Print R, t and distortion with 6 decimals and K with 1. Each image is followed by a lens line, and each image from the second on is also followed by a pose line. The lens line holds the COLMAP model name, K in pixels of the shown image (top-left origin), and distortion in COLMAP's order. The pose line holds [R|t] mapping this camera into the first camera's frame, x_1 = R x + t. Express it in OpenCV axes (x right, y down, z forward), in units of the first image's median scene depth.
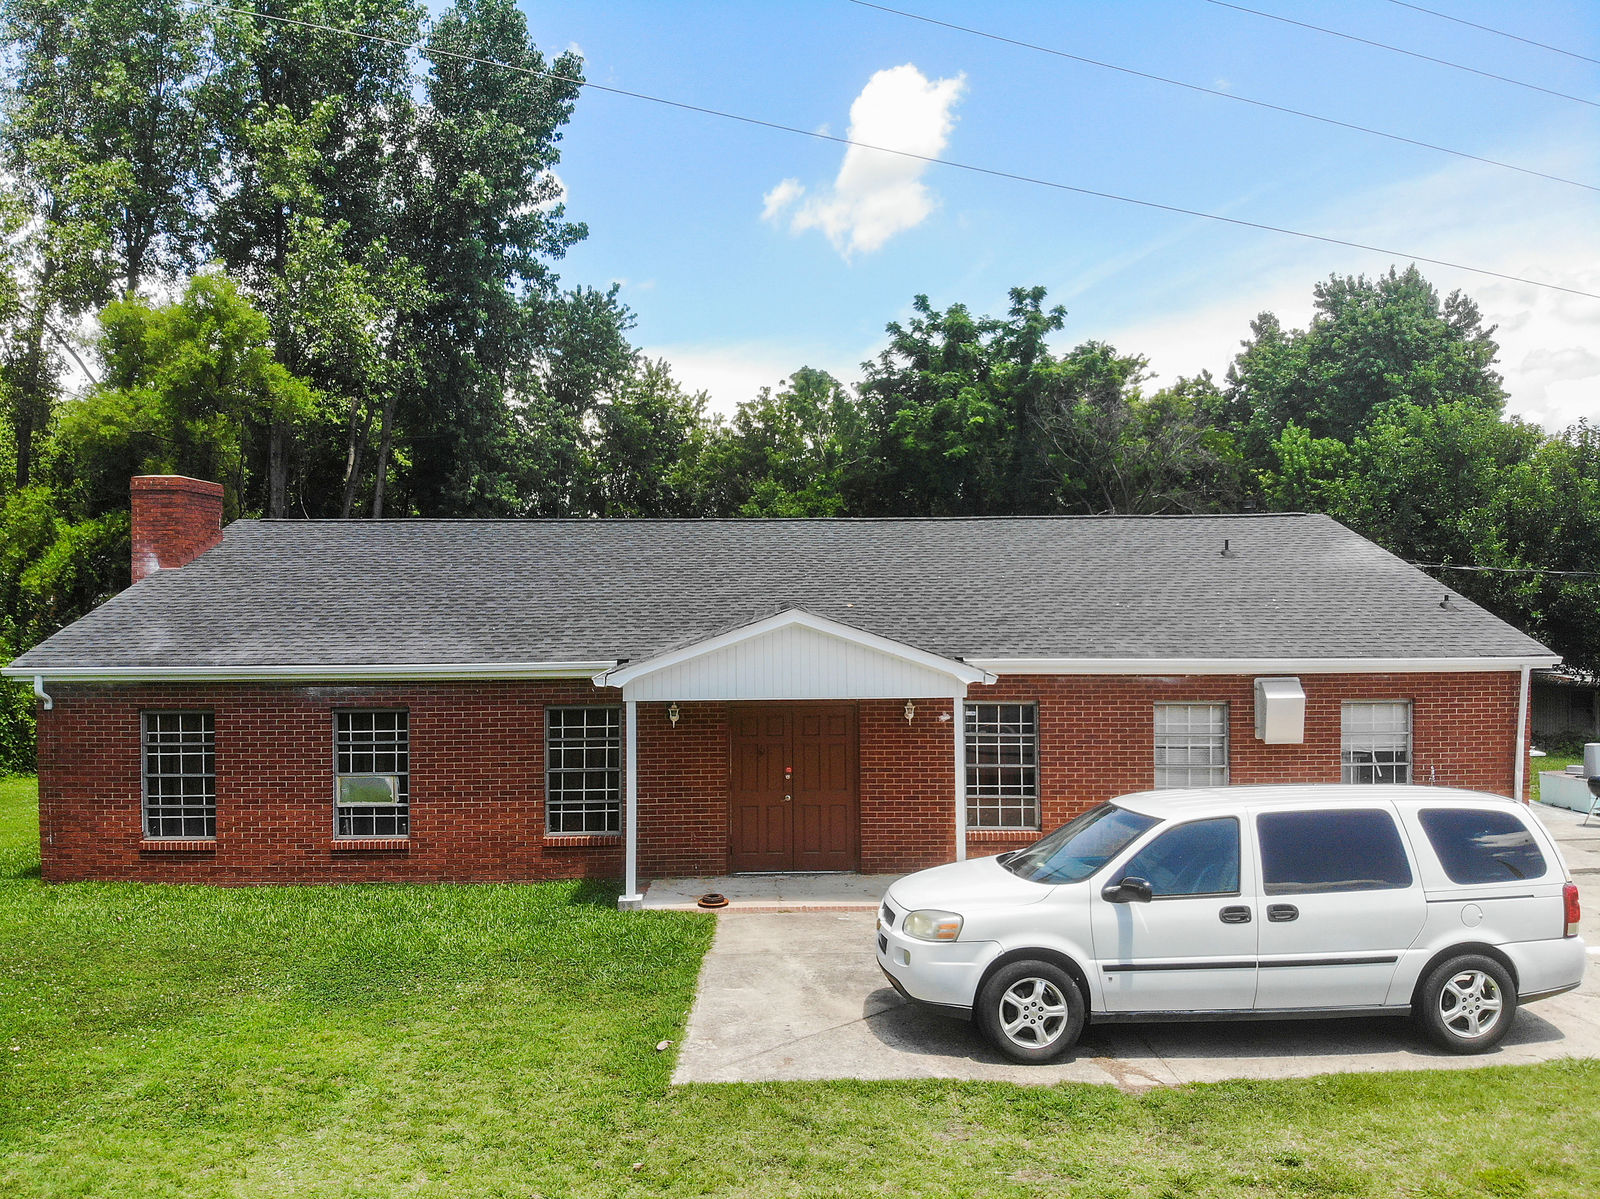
lens RADIAL K [[1132.9, 0, 800.0], [0, 1132.9, 599.5], [0, 0, 1]] dist [0.112087, -0.199176]
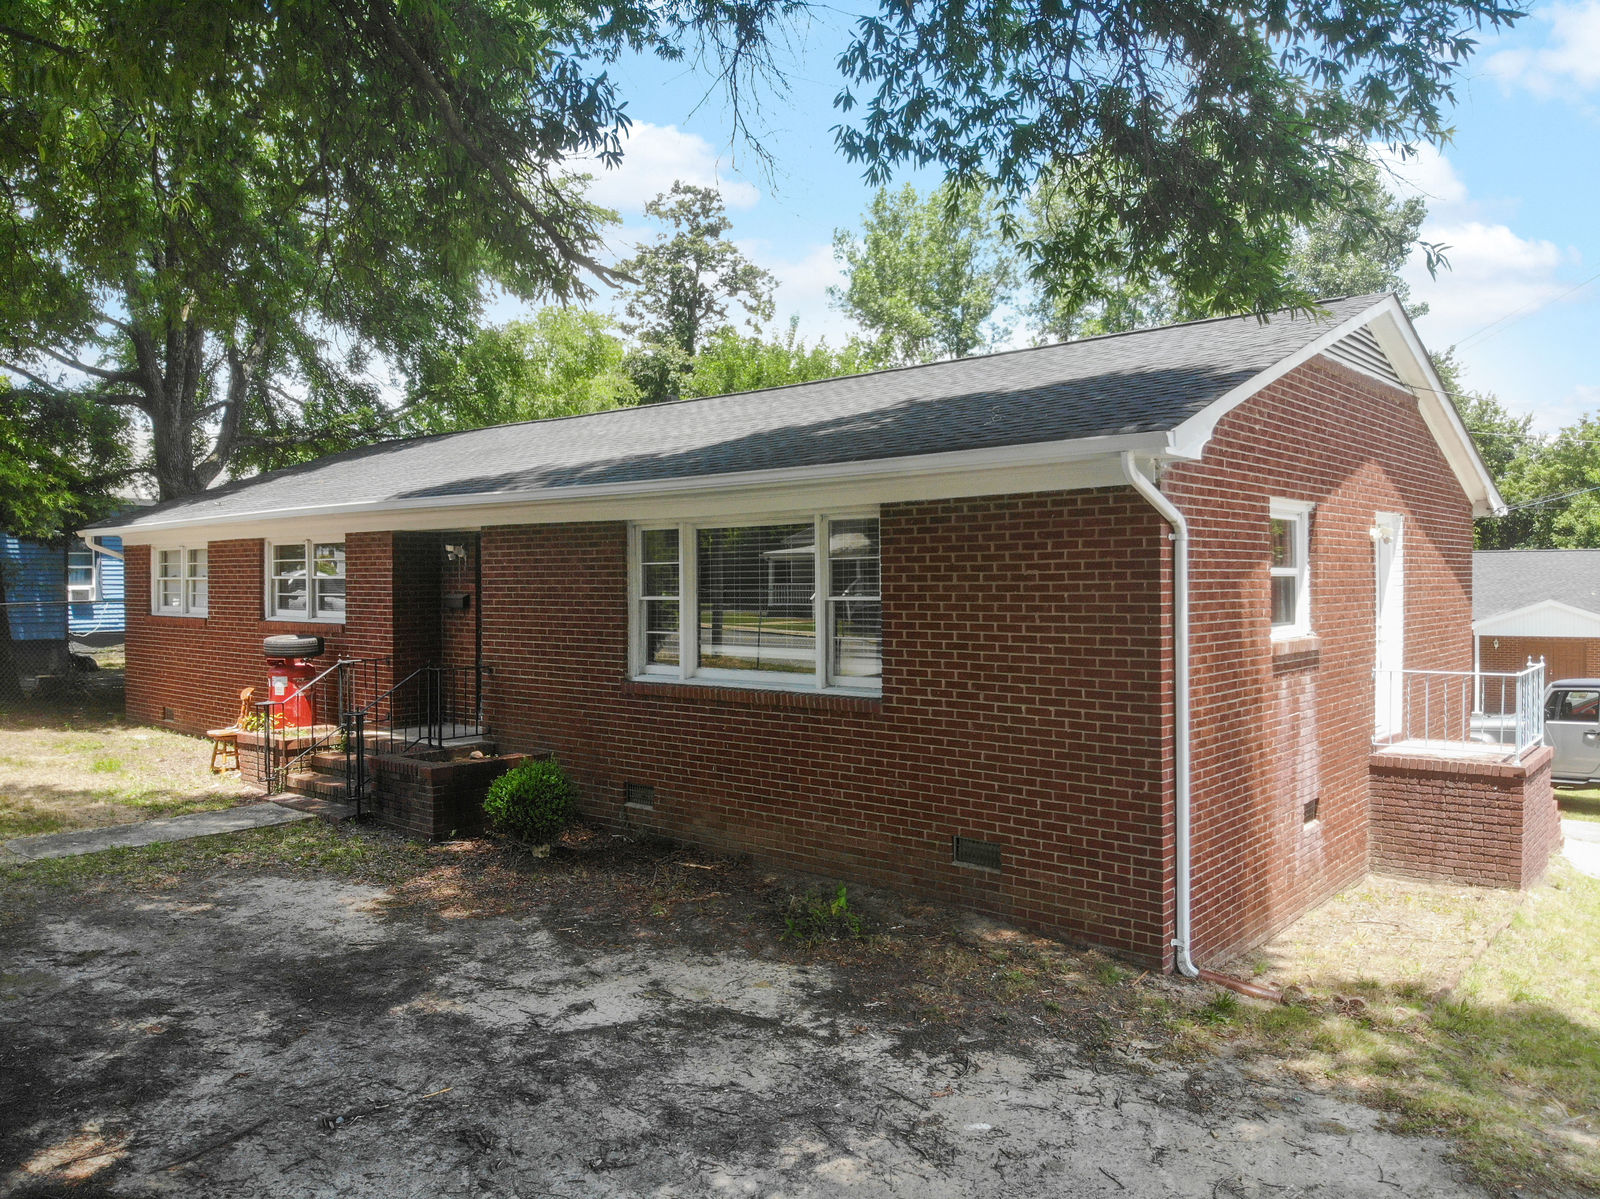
lens RADIAL K [[1165.0, 0, 808.6], [0, 1165.0, 591.7], [0, 0, 1]] dist [0.113512, -0.249621]
pose [[0.799521, 0.010400, -0.600548, 0.053595], [-0.005089, 0.999931, 0.010542, -0.008839], [0.600616, -0.005373, 0.799519, -0.460809]]
